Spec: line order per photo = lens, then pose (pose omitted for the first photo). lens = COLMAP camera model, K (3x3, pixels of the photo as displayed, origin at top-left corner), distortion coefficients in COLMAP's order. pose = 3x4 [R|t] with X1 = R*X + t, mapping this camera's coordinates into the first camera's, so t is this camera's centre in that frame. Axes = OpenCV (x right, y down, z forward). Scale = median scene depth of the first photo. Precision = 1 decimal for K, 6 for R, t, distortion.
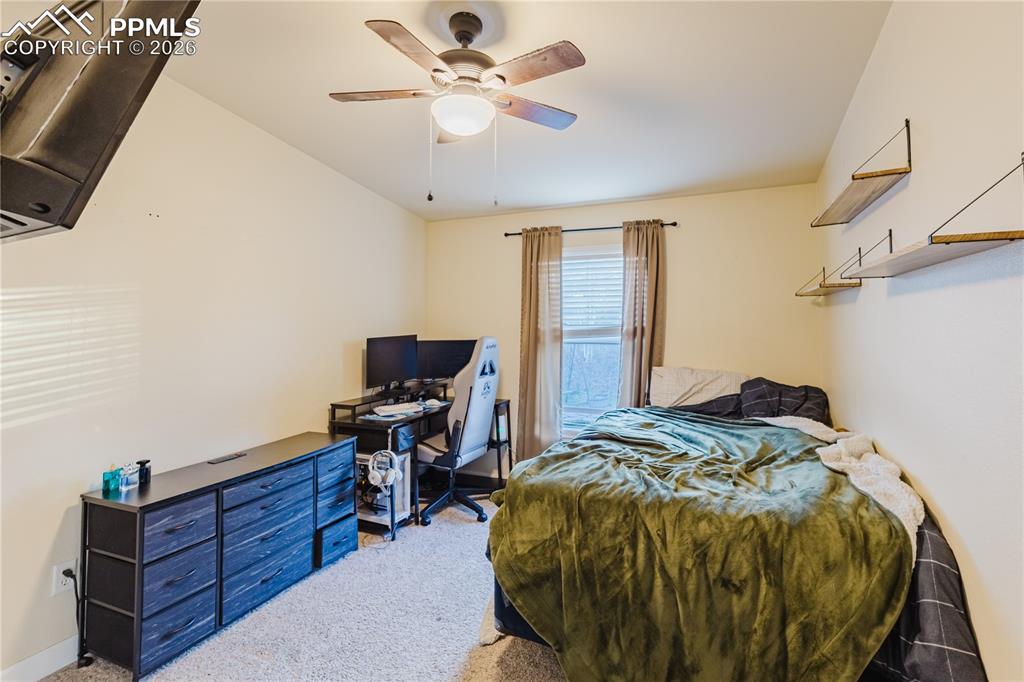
lens RADIAL K [[478.8, 0, 517.4], [0, 478.8, 316.0], [0, 0, 1]] dist [0.000741, 0.001337]
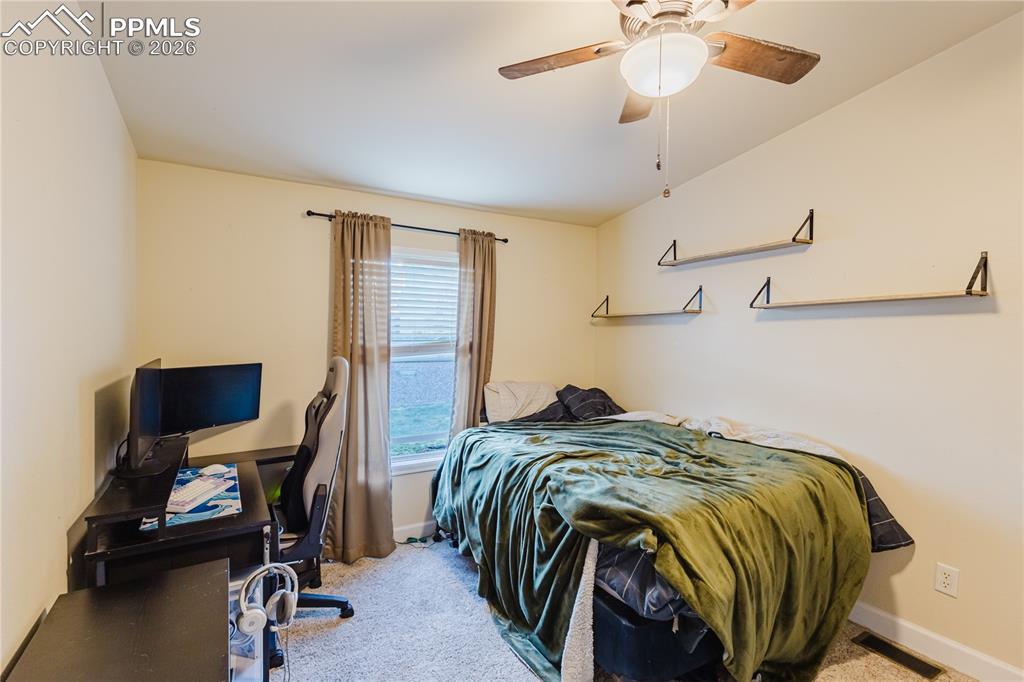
lens RADIAL K [[478.6, 0, 511.9], [0, 478.6, 349.8], [0, 0, 1]] dist [0.026256, 0.000234]
pose [[0.599480, -0.022023, 0.800087, -0.461253], [-0.020438, 0.998874, 0.042808, -0.004943], [-0.800129, -0.042015, 0.598355, 0.358787]]
